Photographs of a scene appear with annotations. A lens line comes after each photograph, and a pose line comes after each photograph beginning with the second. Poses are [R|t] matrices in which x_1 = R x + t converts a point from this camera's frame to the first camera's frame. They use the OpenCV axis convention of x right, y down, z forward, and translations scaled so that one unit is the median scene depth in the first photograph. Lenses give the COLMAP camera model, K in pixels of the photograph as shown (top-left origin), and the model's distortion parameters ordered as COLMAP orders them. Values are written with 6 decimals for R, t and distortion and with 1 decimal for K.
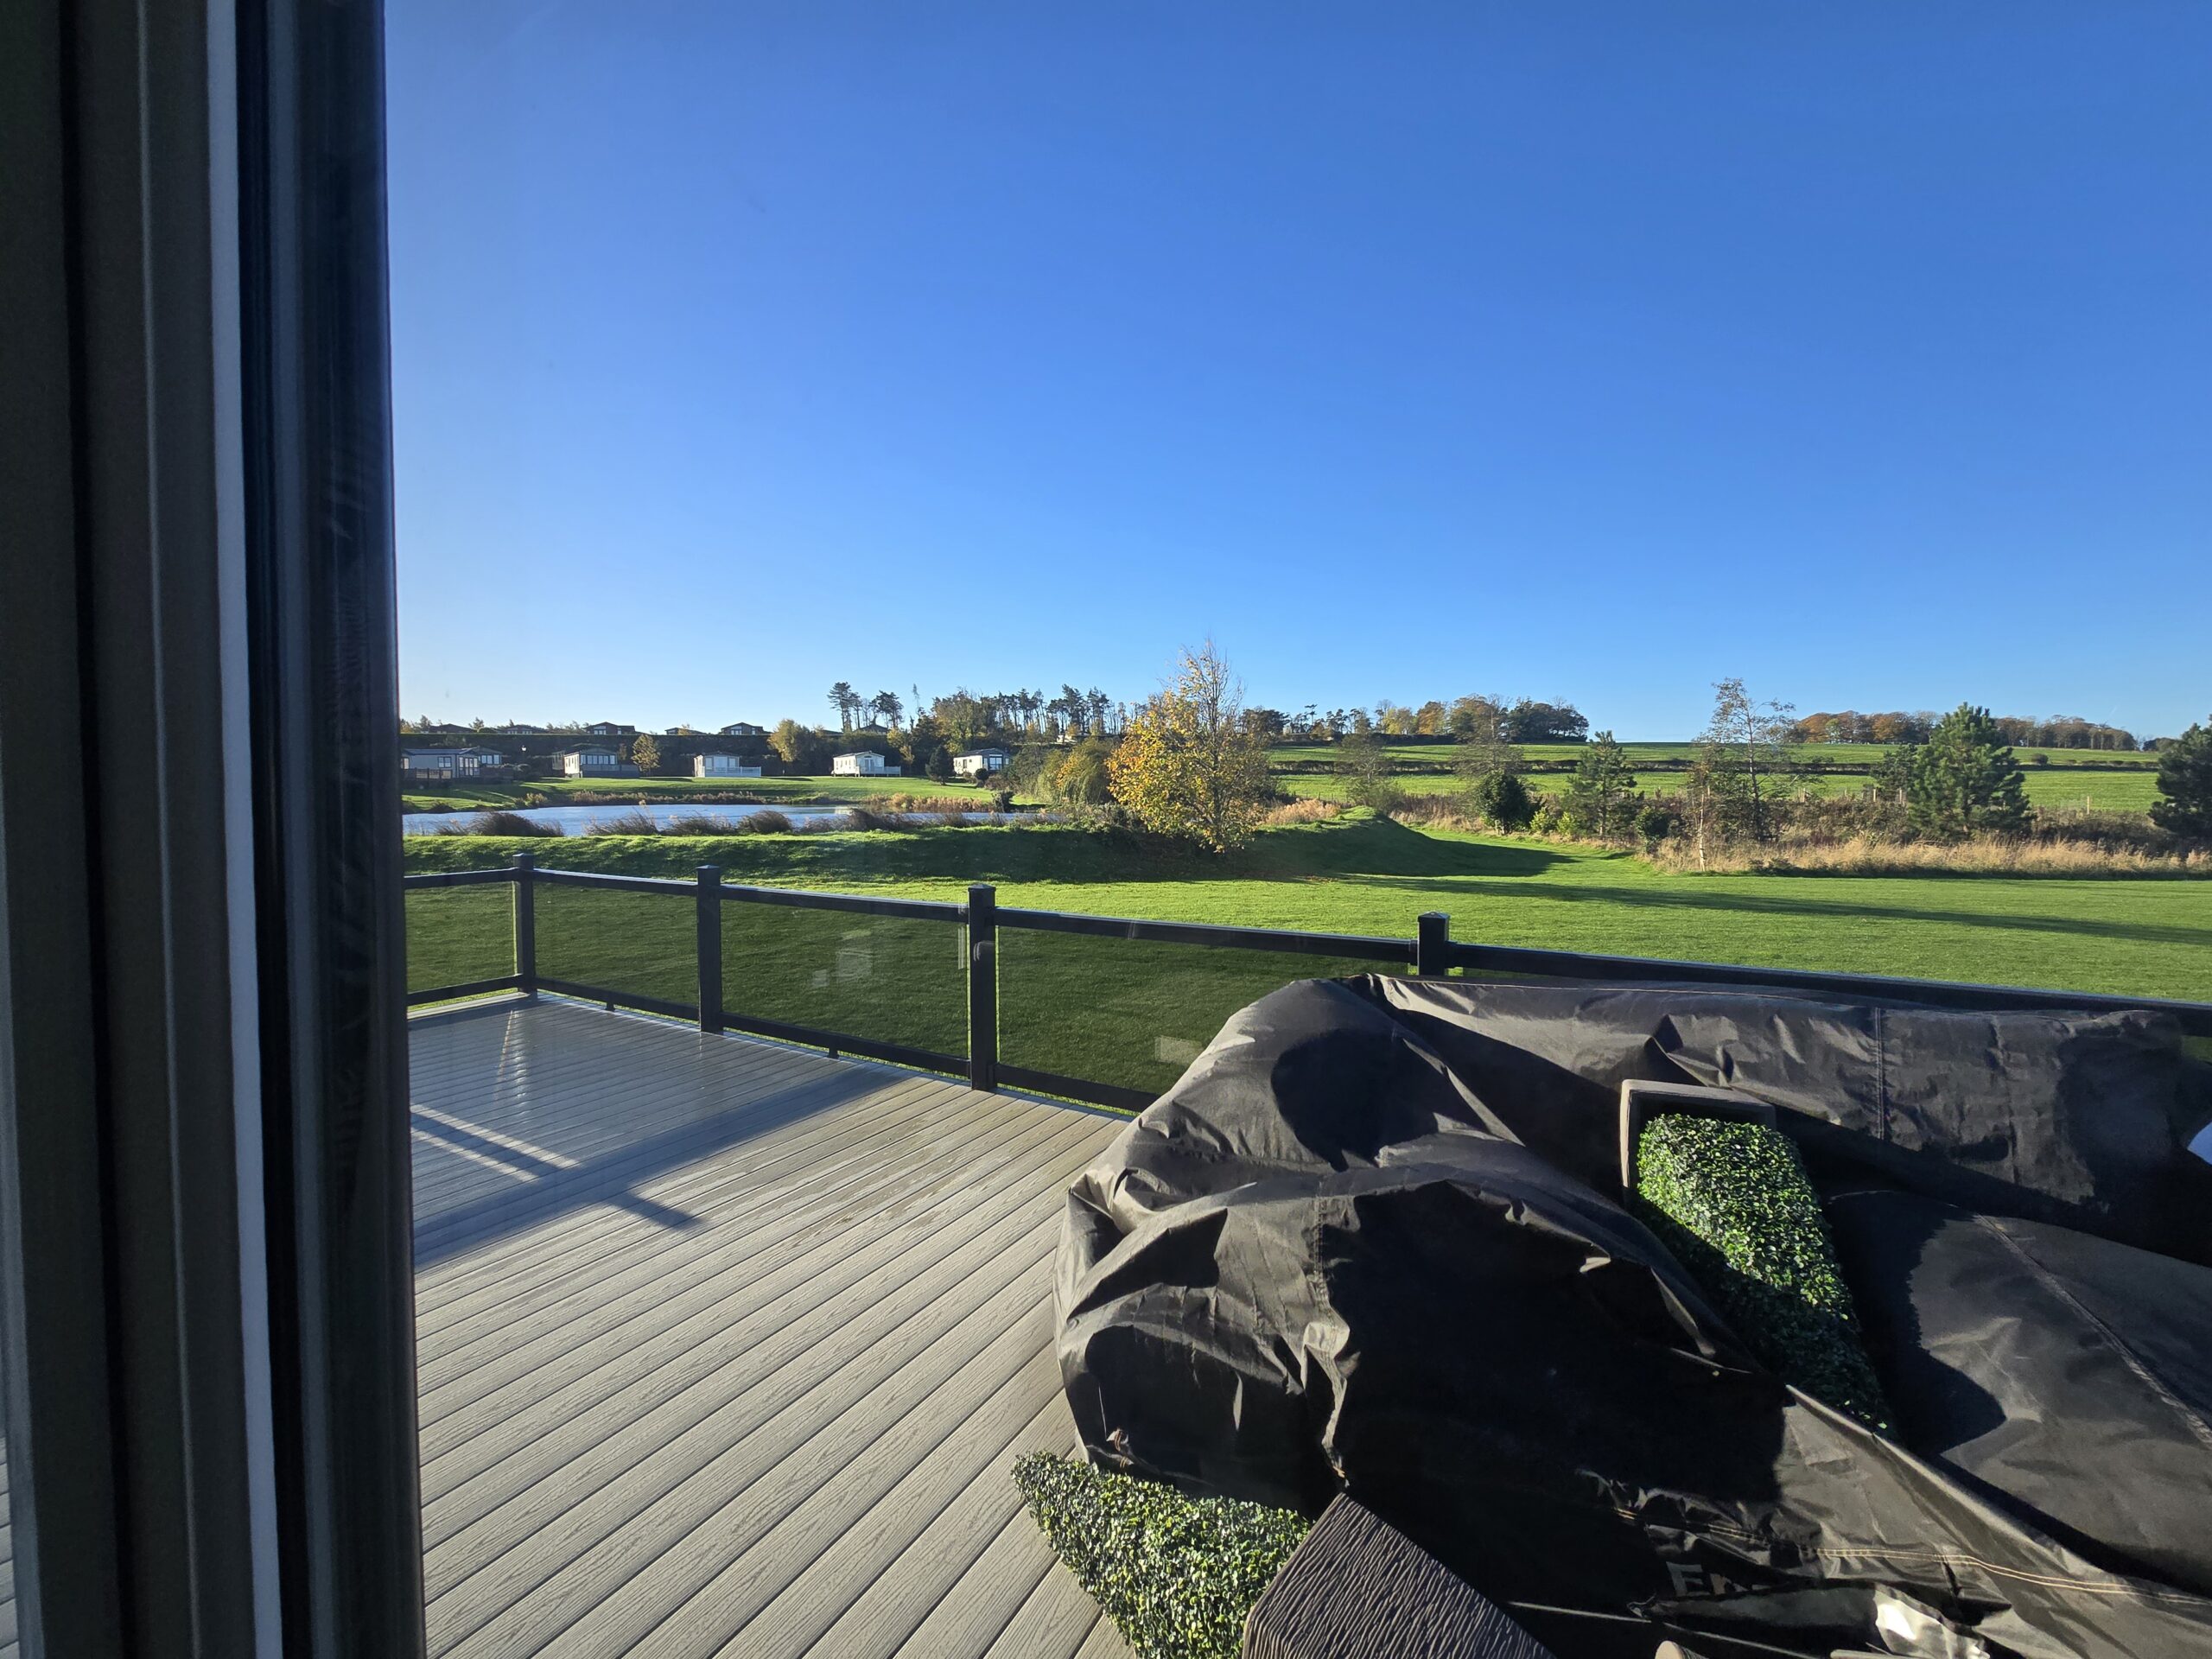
lens RADIAL K [[907.0, 0, 1105.8], [0, 907.0, 827.6], [0, 0, 1]] dist [0.000746, -0.000315]
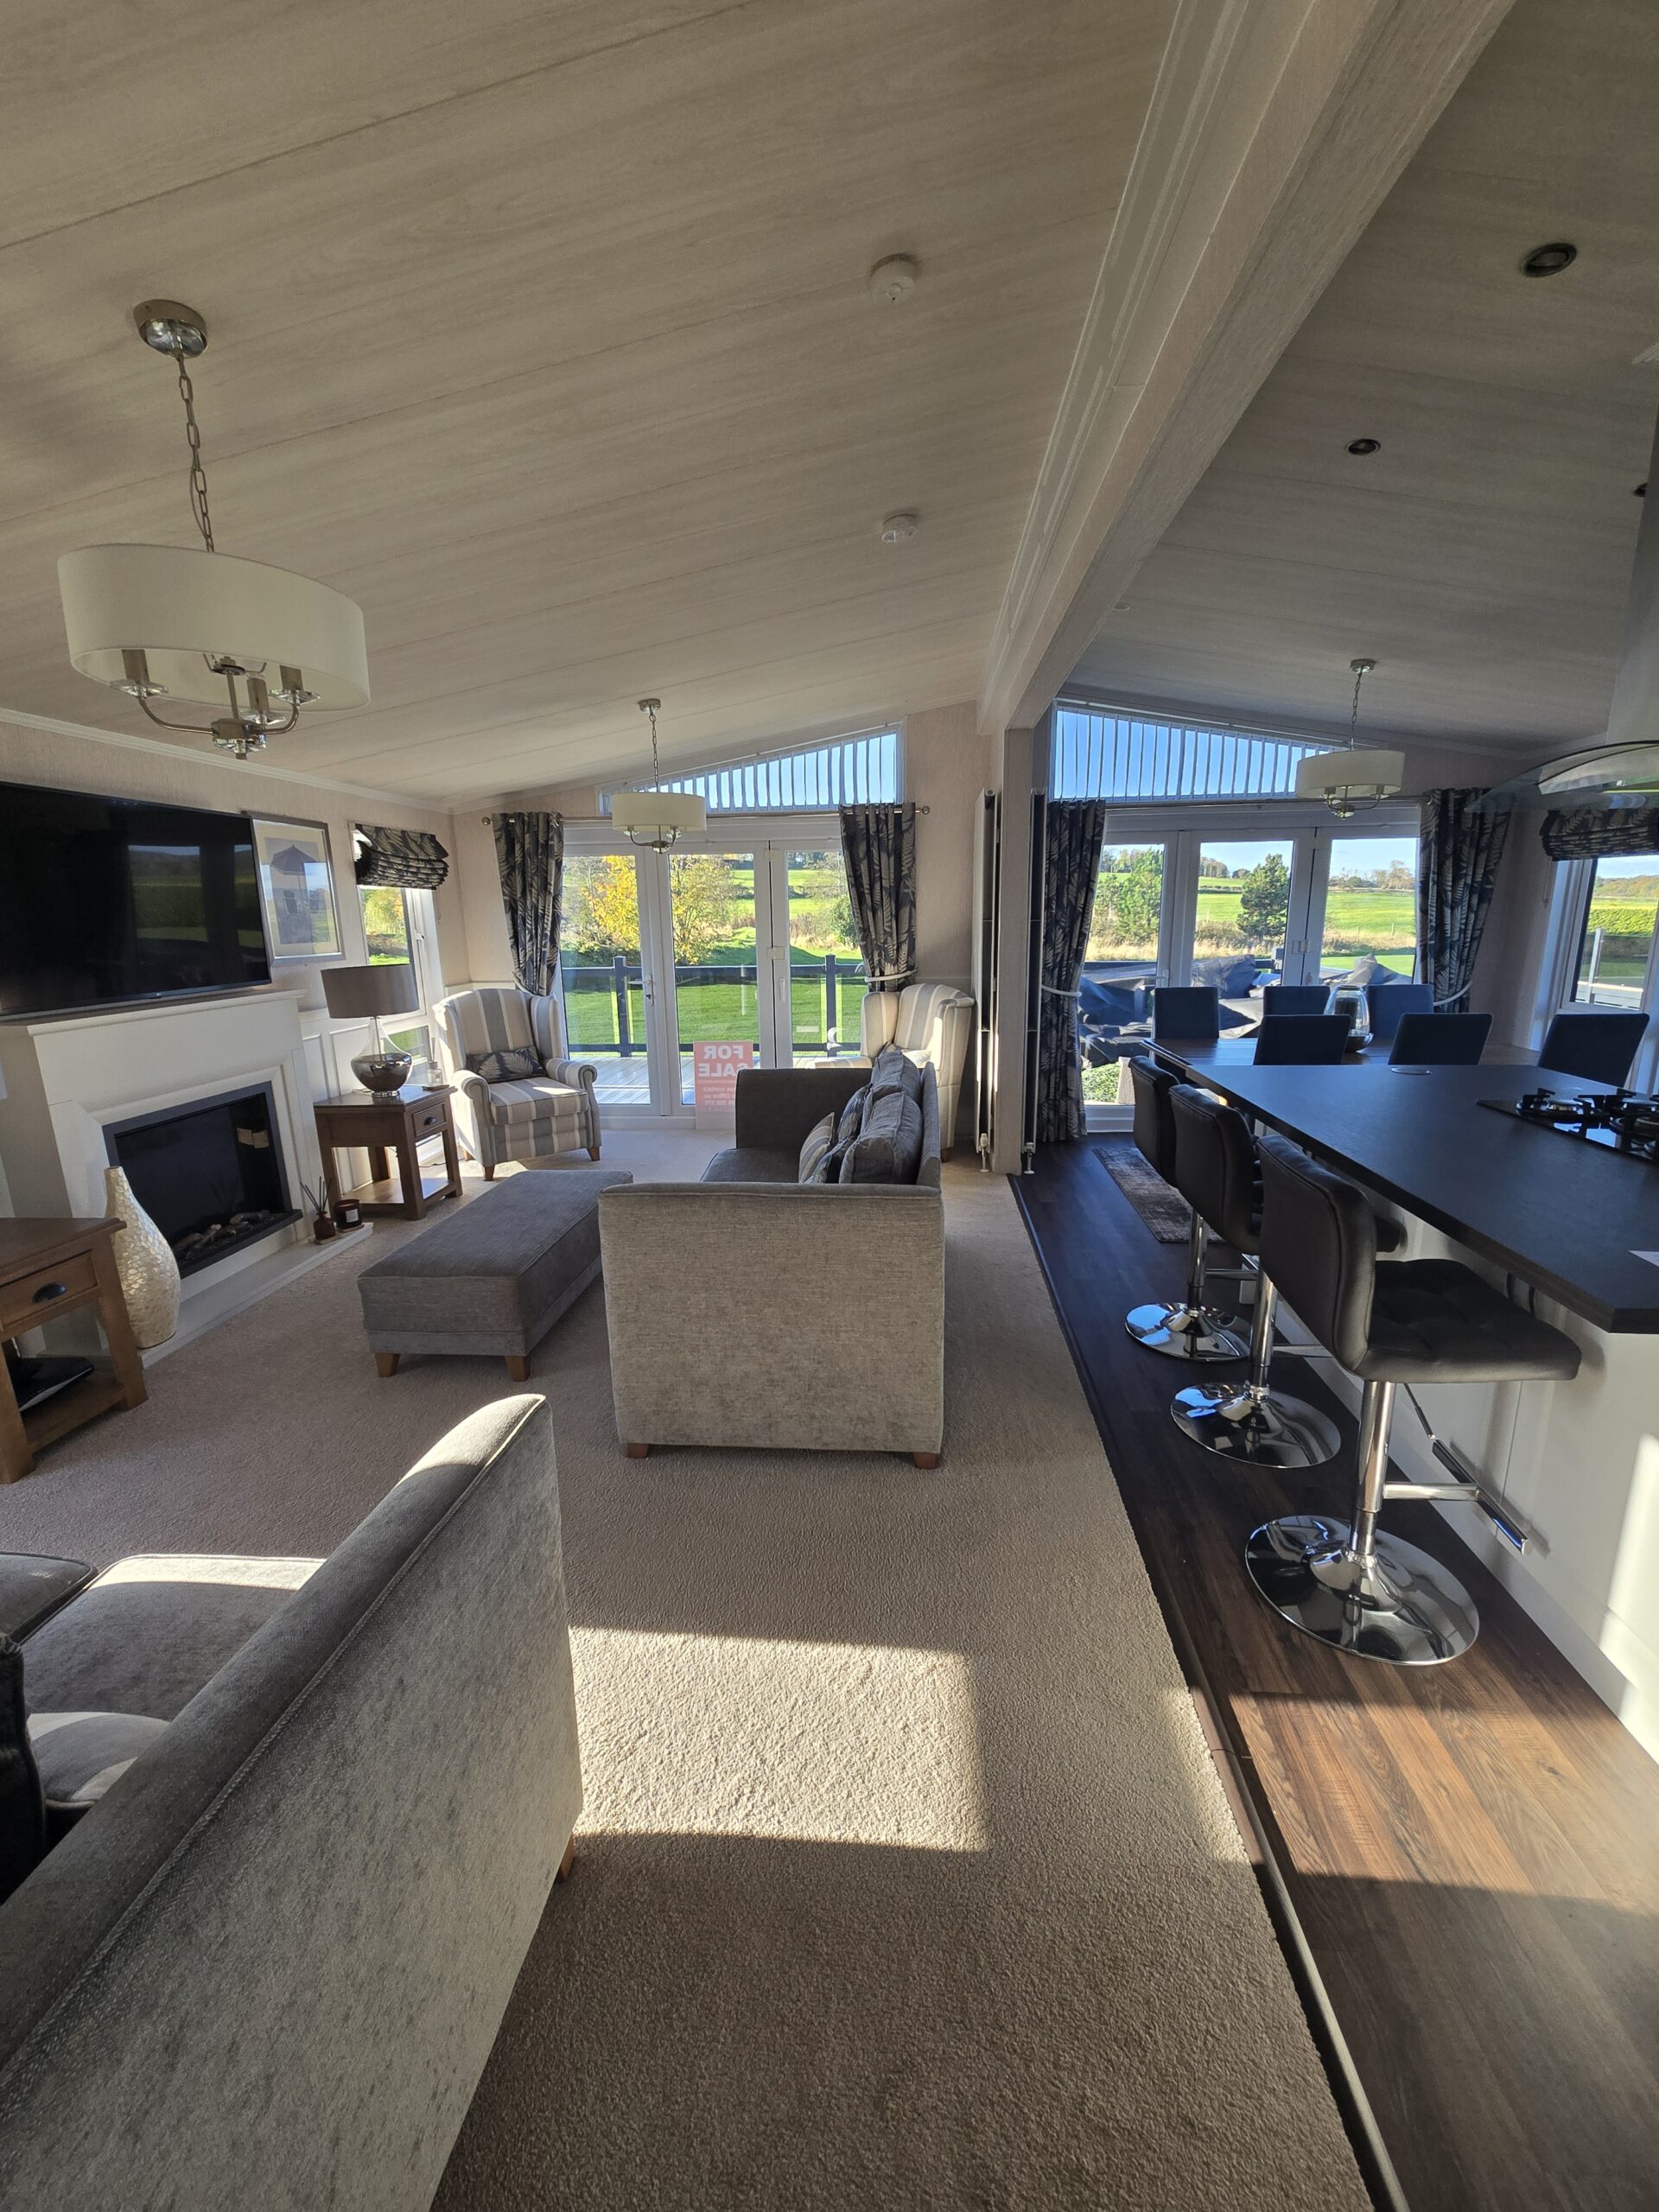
lens RADIAL K [[907.0, 0, 840.7], [0, 907.0, 1117.2], [0, 0, 1]] dist [0.000746, -0.000315]
pose [[0.898045, -0.108300, 0.426364, -0.136727], [0.031684, 0.982628, 0.182861, 0.006676], [-0.438761, -0.150709, 0.885876, -0.113679]]
